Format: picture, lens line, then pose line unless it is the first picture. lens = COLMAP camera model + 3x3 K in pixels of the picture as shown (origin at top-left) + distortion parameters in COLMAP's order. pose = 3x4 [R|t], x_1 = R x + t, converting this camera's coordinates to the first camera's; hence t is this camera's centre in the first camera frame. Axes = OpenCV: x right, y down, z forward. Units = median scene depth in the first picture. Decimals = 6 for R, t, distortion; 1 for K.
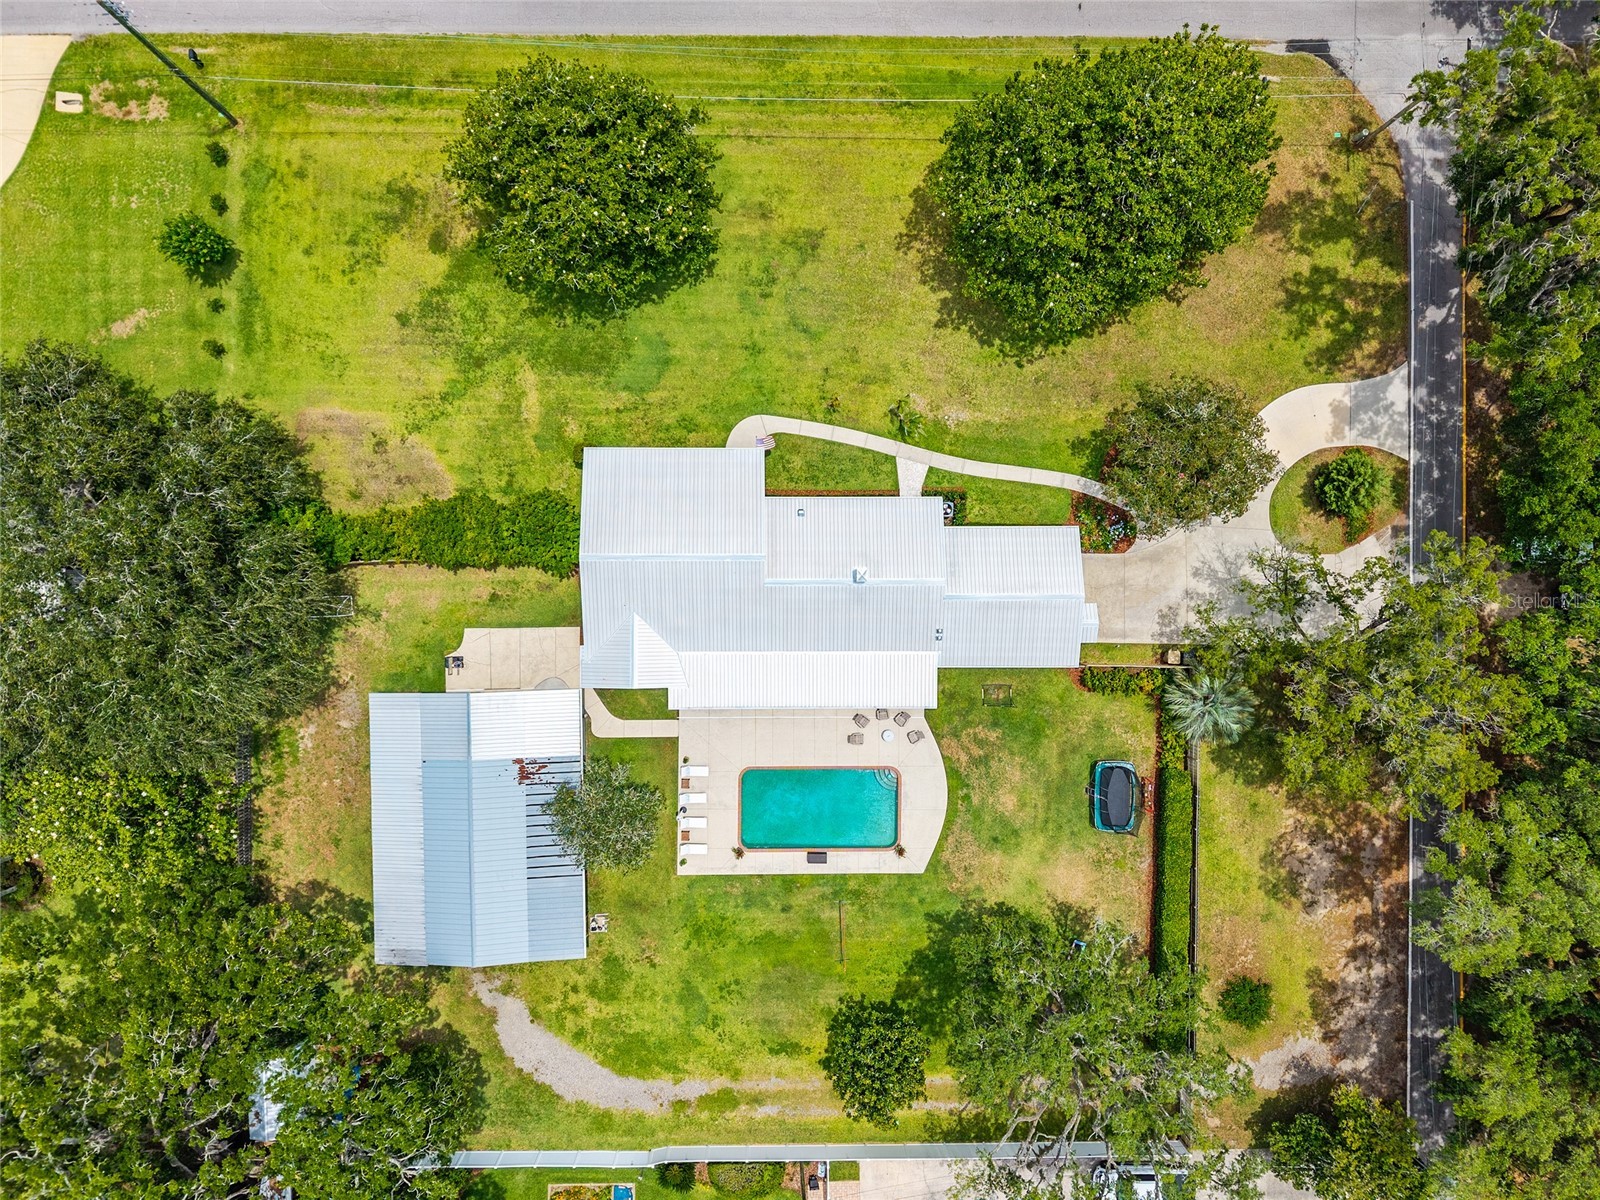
lens RADIAL K [[1074.4, 0, 792.8], [0, 1074.4, 602.6], [0, 0, 1]] dist [0.013631, -0.008127]
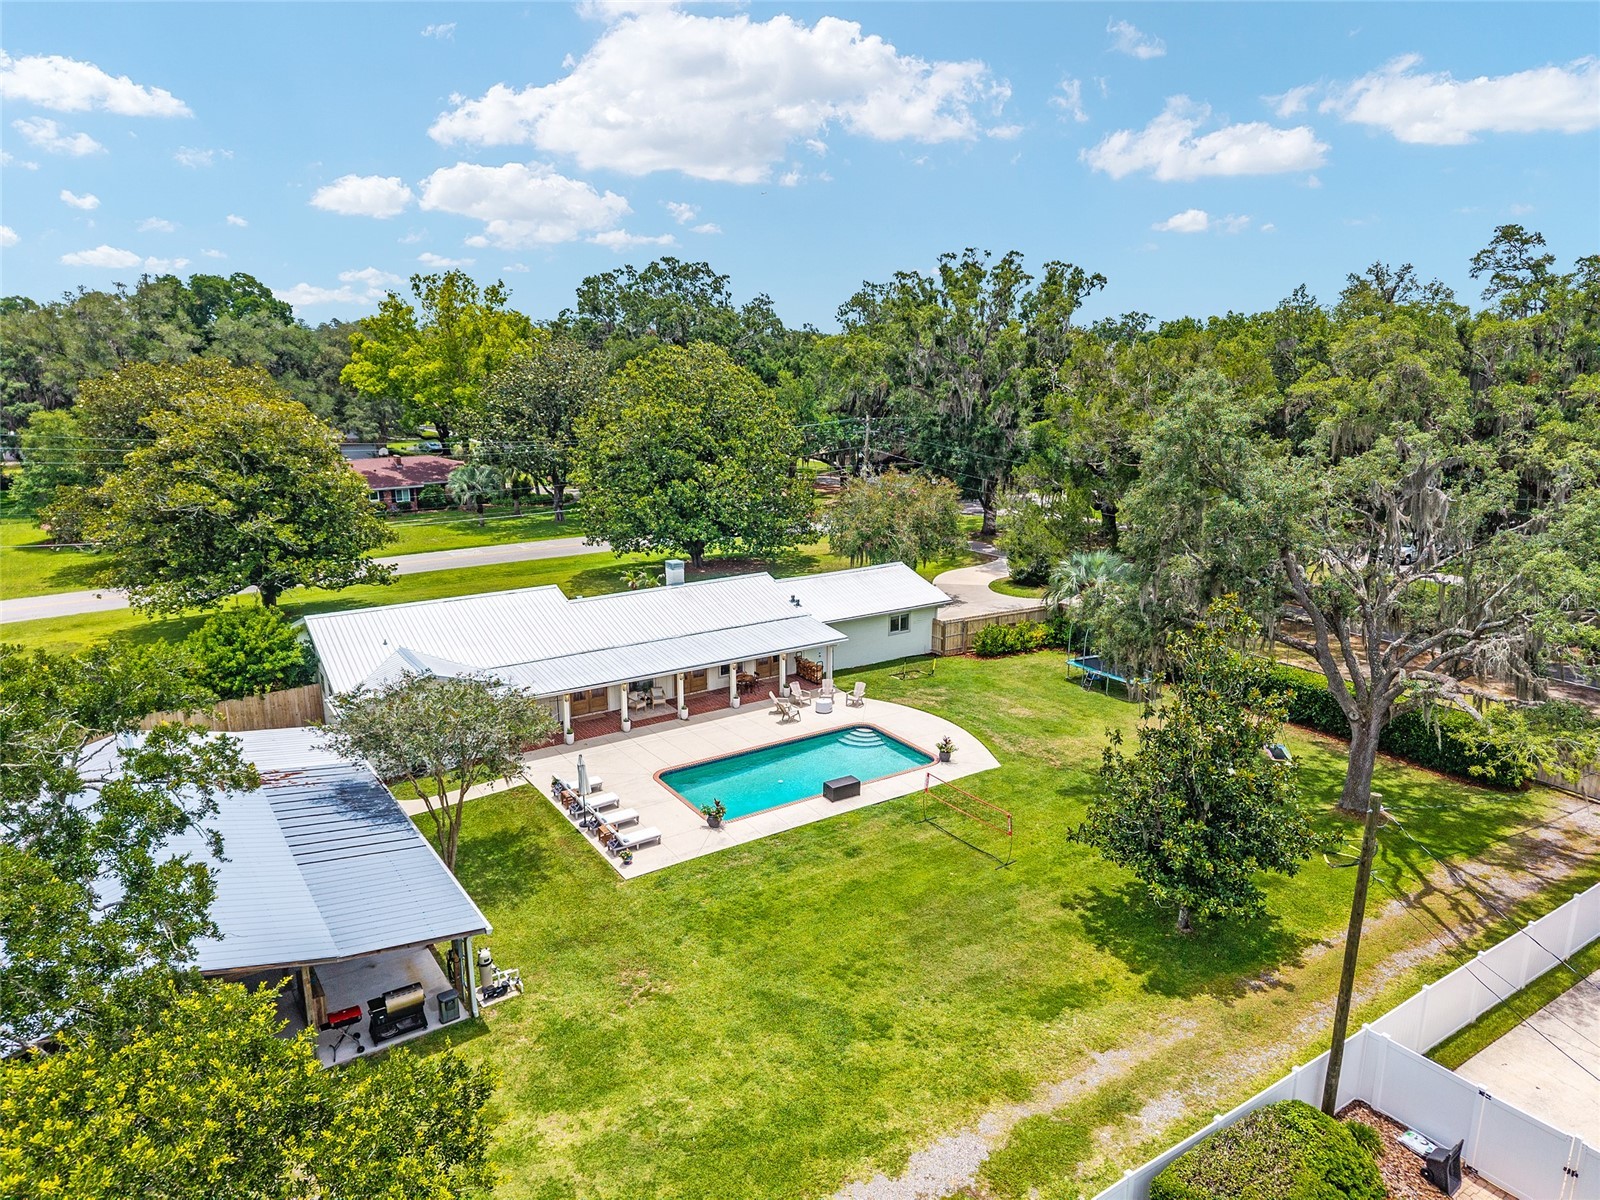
lens RADIAL K [[1054.2, 0, 791.5], [0, 1054.2, 603.9], [0, 0, 1]] dist [0.071612, -0.091921]
pose [[0.841197, -0.146183, 0.520594, -0.273630], [0.540450, 0.196425, -0.818126, 0.654674], [0.017339, 0.969561, 0.244236, 0.762429]]
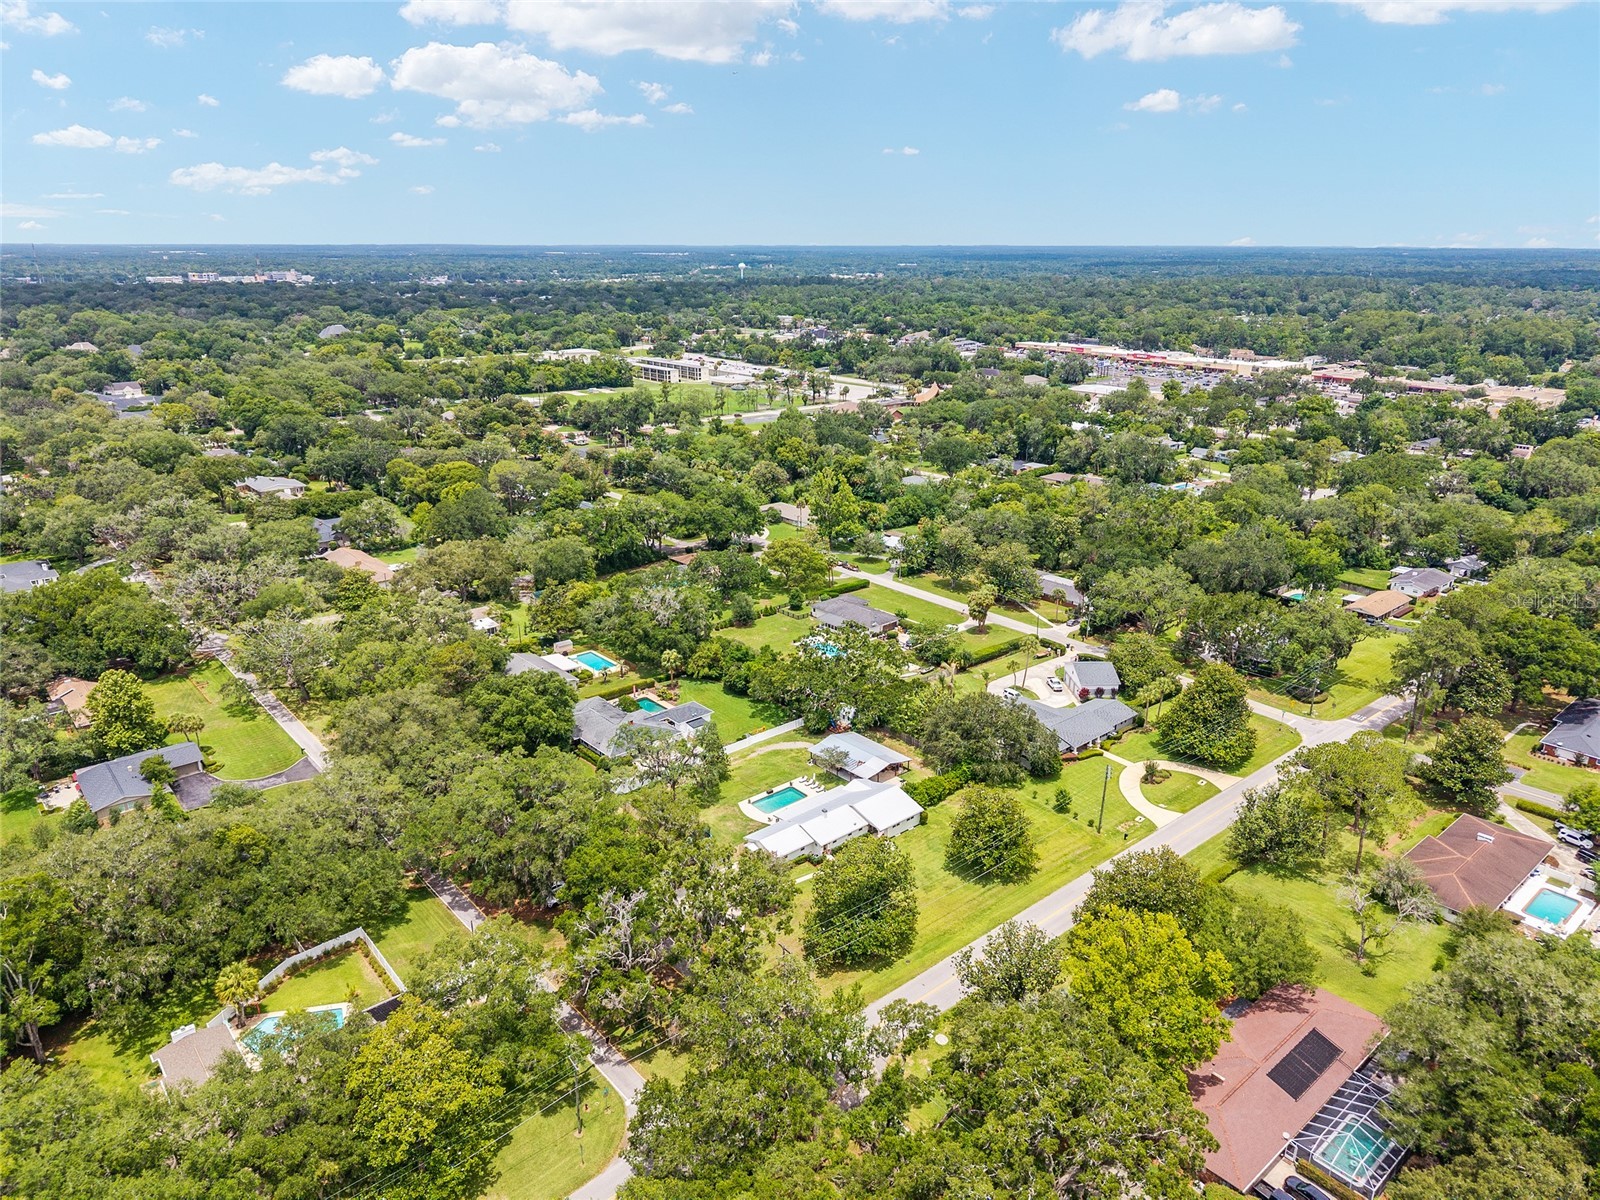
lens RADIAL K [[1070.8, 0, 804.4], [0, 1070.8, 625.7], [0, 0, 1]] dist [0.176880, -0.190858]
pose [[-0.755591, 0.214421, -0.618955, 1.668430], [-0.654874, -0.268732, 0.706345, -1.774443], [-0.014878, 0.939046, 0.343470, -0.440952]]
